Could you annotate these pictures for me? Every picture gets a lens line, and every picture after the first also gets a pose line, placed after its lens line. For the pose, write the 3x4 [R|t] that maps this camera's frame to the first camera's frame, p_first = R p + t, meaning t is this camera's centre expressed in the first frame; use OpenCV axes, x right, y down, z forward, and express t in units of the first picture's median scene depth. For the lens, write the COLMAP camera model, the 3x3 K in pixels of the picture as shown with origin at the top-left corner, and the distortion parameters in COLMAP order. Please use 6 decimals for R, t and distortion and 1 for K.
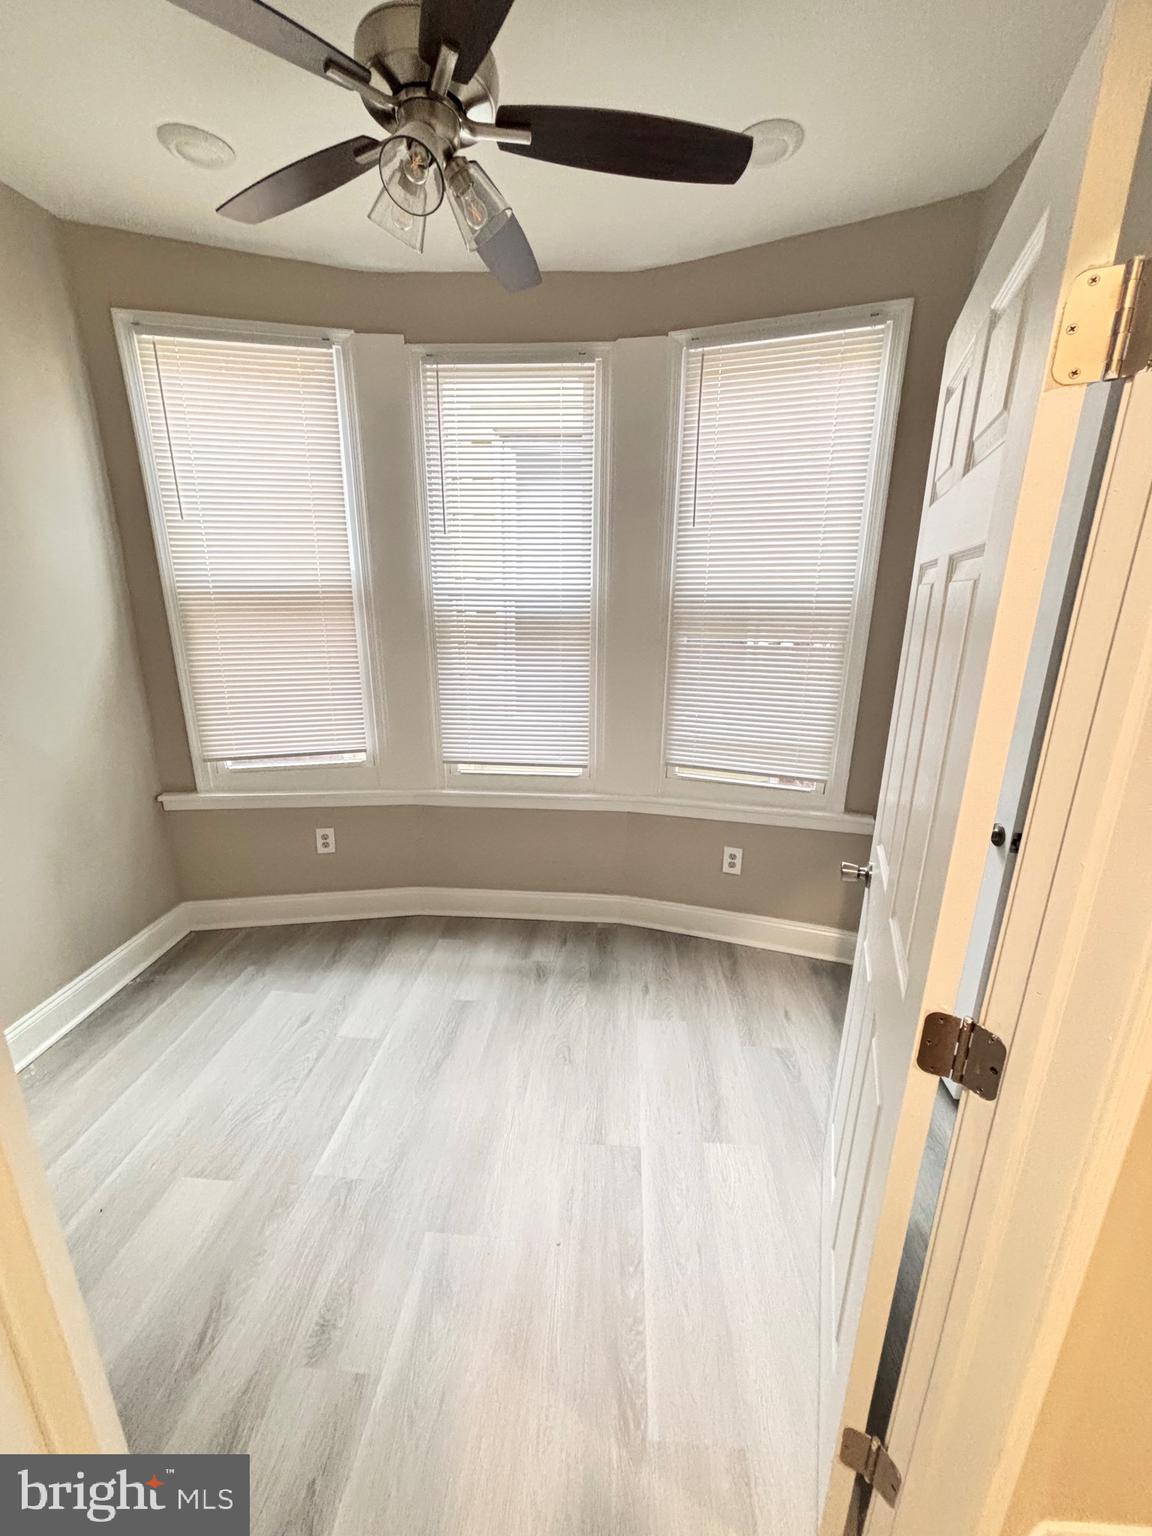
lens RADIAL K [[616.7, 0, 575.7], [0, 616.7, 775.9], [0, 0, 1]] dist [0.013631, -0.005958]
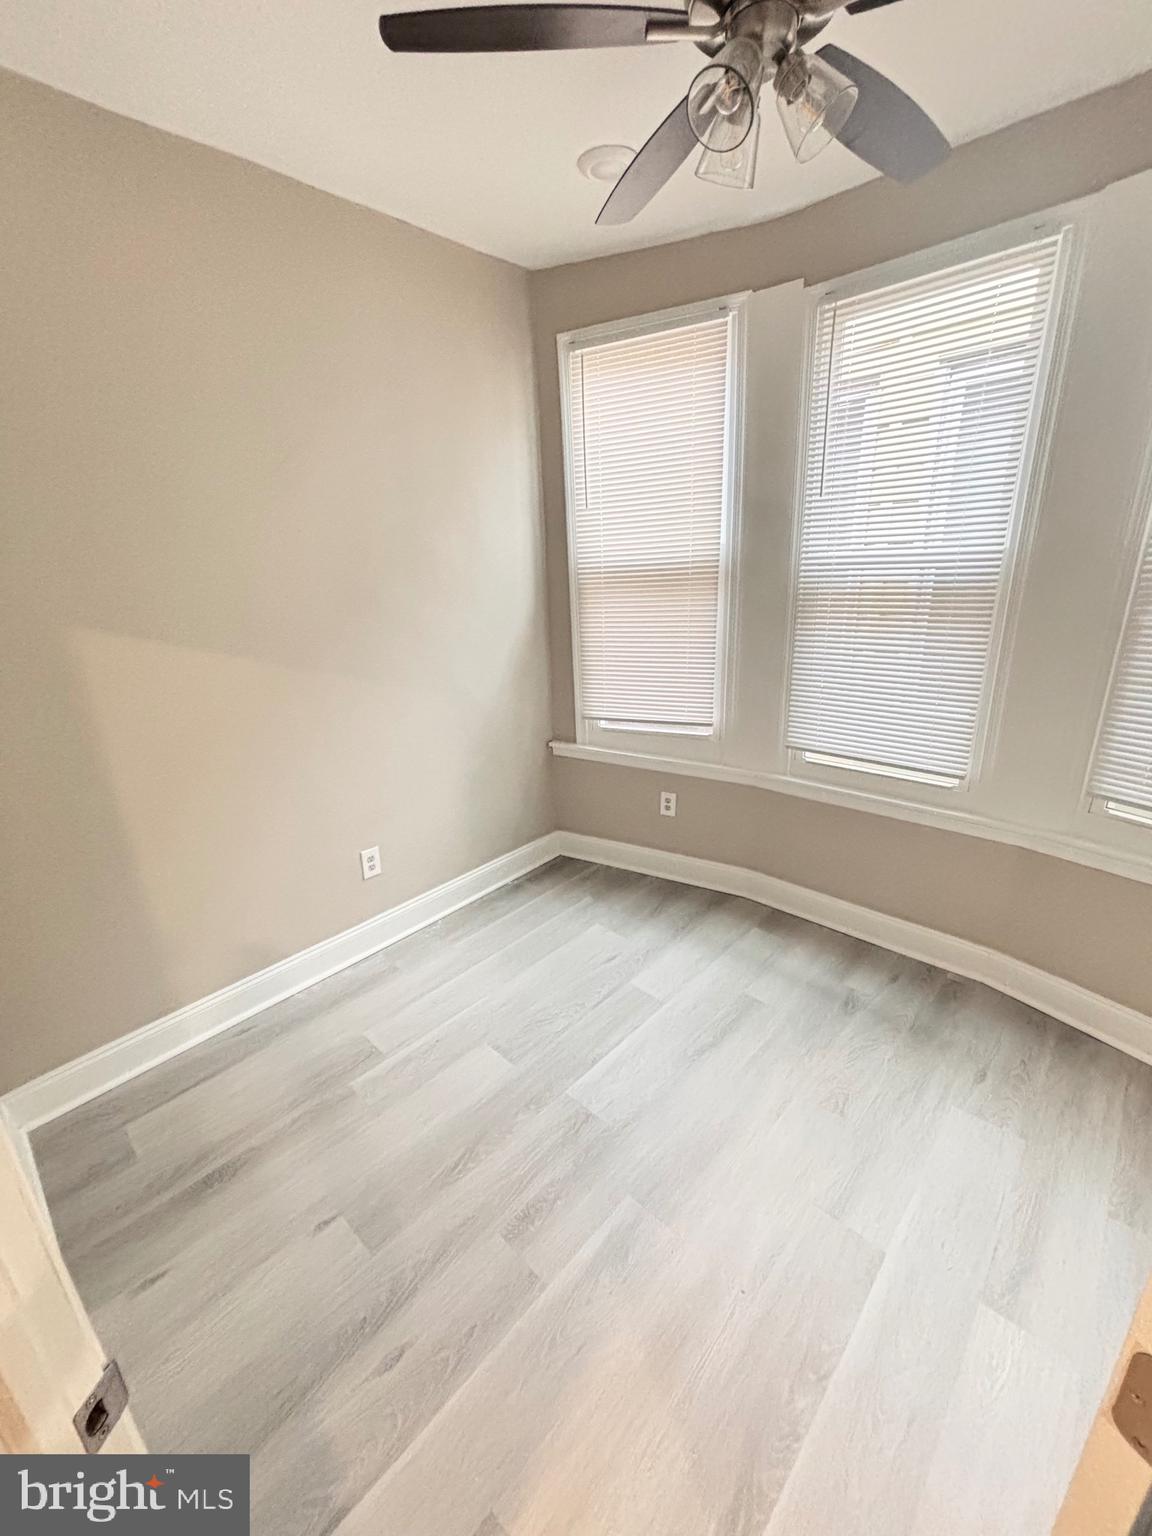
lens RADIAL K [[616.7, 0, 575.7], [0, 616.7, 775.9], [0, 0, 1]] dist [0.013631, -0.005958]
pose [[0.774941, 0.170128, -0.608706, 0.123664], [-0.138253, 0.985396, 0.099401, -0.030396], [0.616728, 0.007126, 0.787144, 0.070737]]
